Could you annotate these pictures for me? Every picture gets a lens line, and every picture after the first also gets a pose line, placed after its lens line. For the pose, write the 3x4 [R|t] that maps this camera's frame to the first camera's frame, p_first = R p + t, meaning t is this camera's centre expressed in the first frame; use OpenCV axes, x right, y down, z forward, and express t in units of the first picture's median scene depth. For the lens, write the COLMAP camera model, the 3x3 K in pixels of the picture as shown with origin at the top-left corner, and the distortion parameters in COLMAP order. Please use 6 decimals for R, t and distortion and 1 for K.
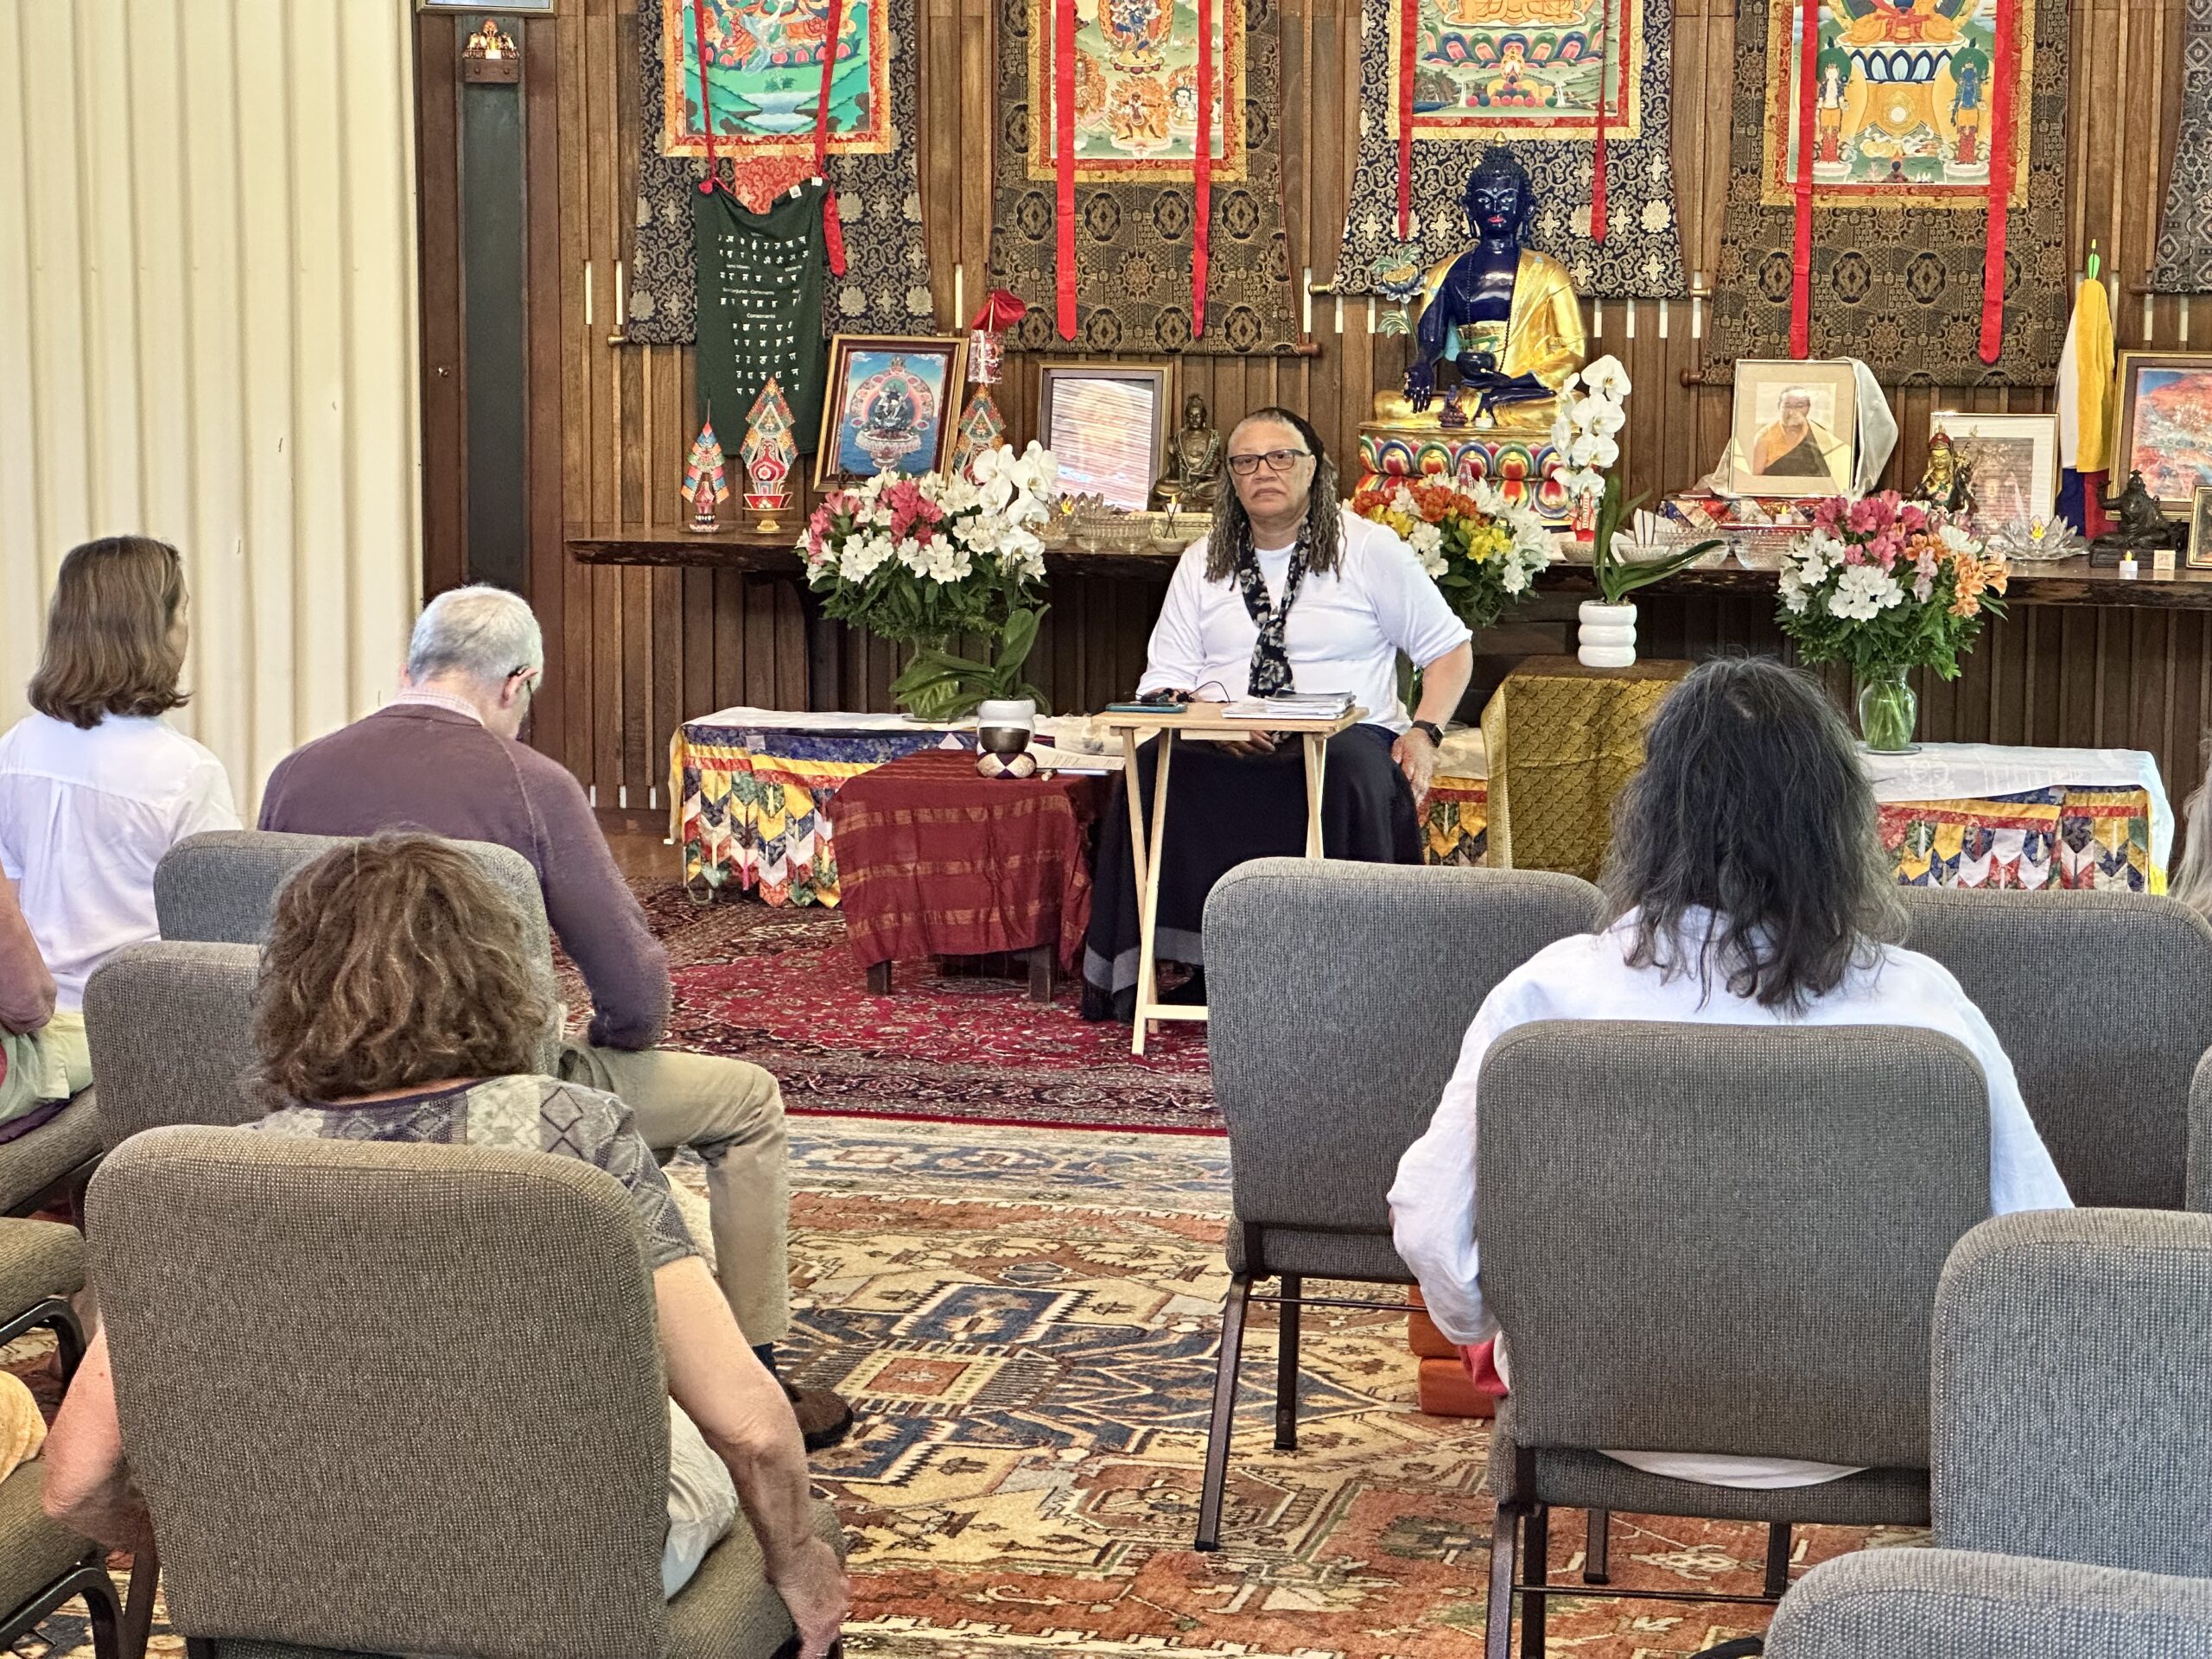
lens RADIAL K [[5114.4, 0, 1101.6], [0, 5114.4, 815.5], [0, 0, 1]] dist [0.052797, 0.000000]
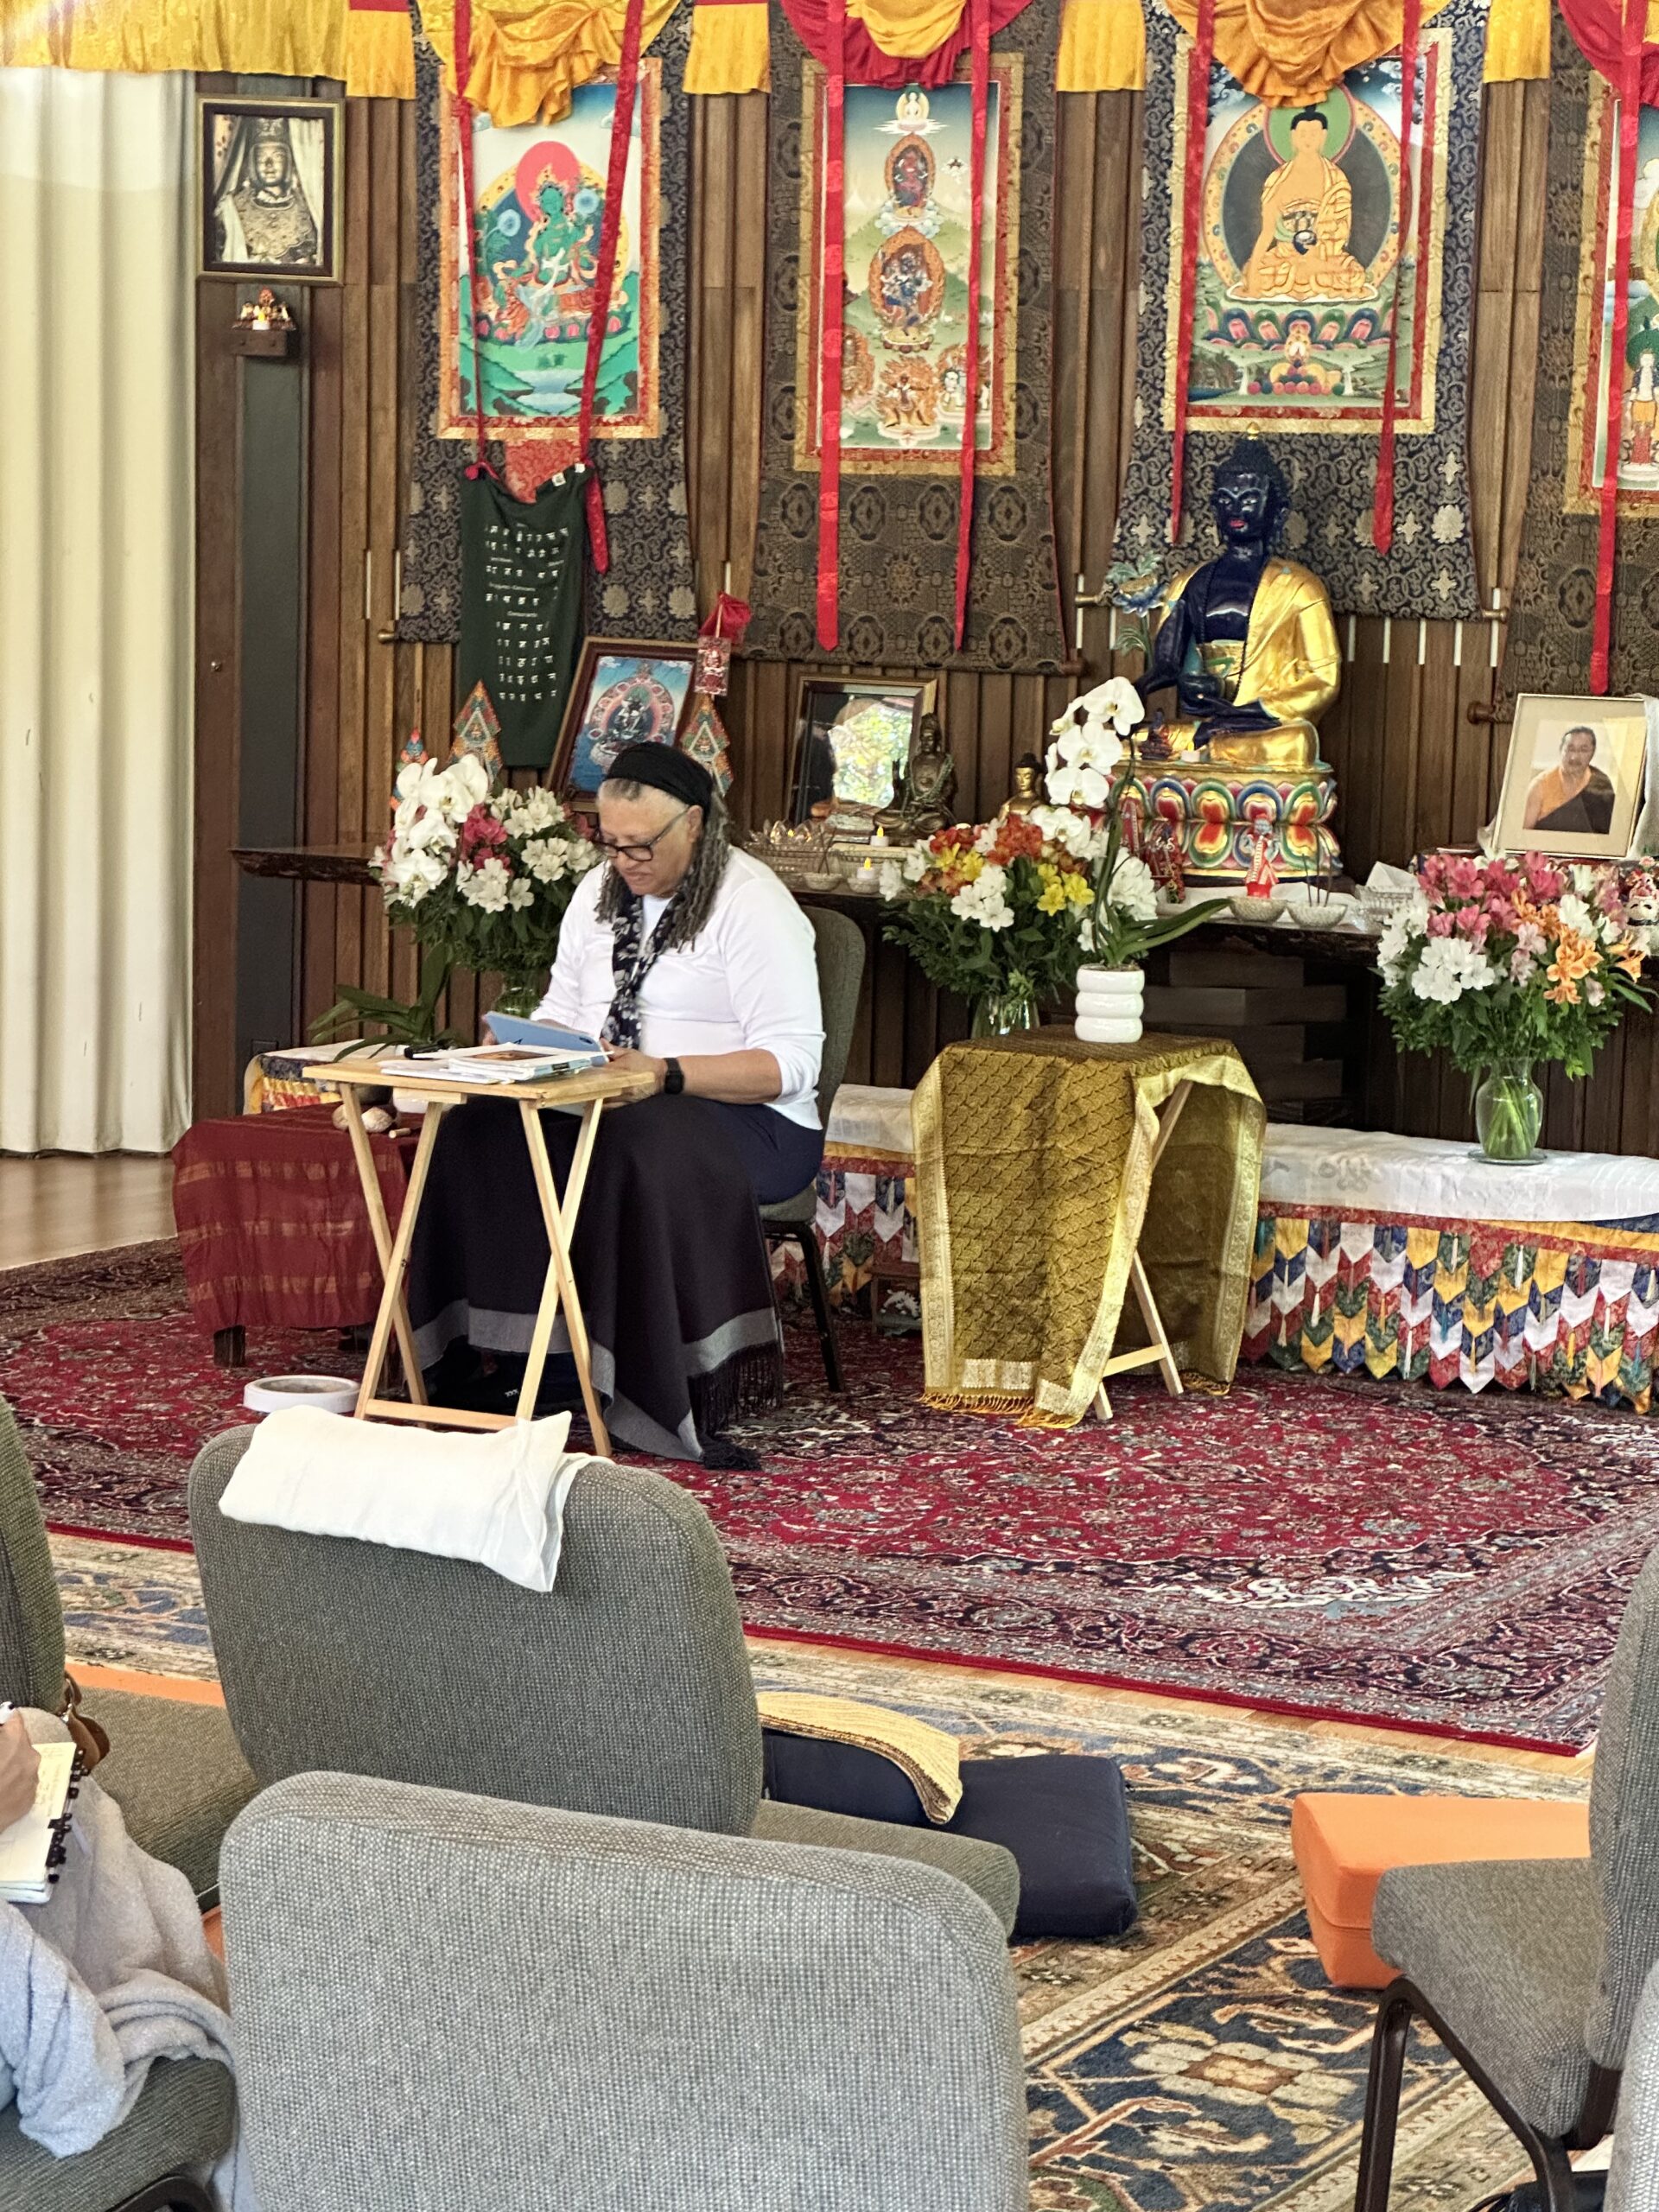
lens RADIAL K [[5114.4, 0, 832.7], [0, 5114.4, 1123.9], [0, 0, 1]] dist [0.052797, 0.000000]
pose [[0.954915, 0.054778, -0.291780, 0.266941], [-0.055723, 0.998433, 0.005078, -0.015067], [0.291601, 0.011410, 0.956472, 0.148471]]
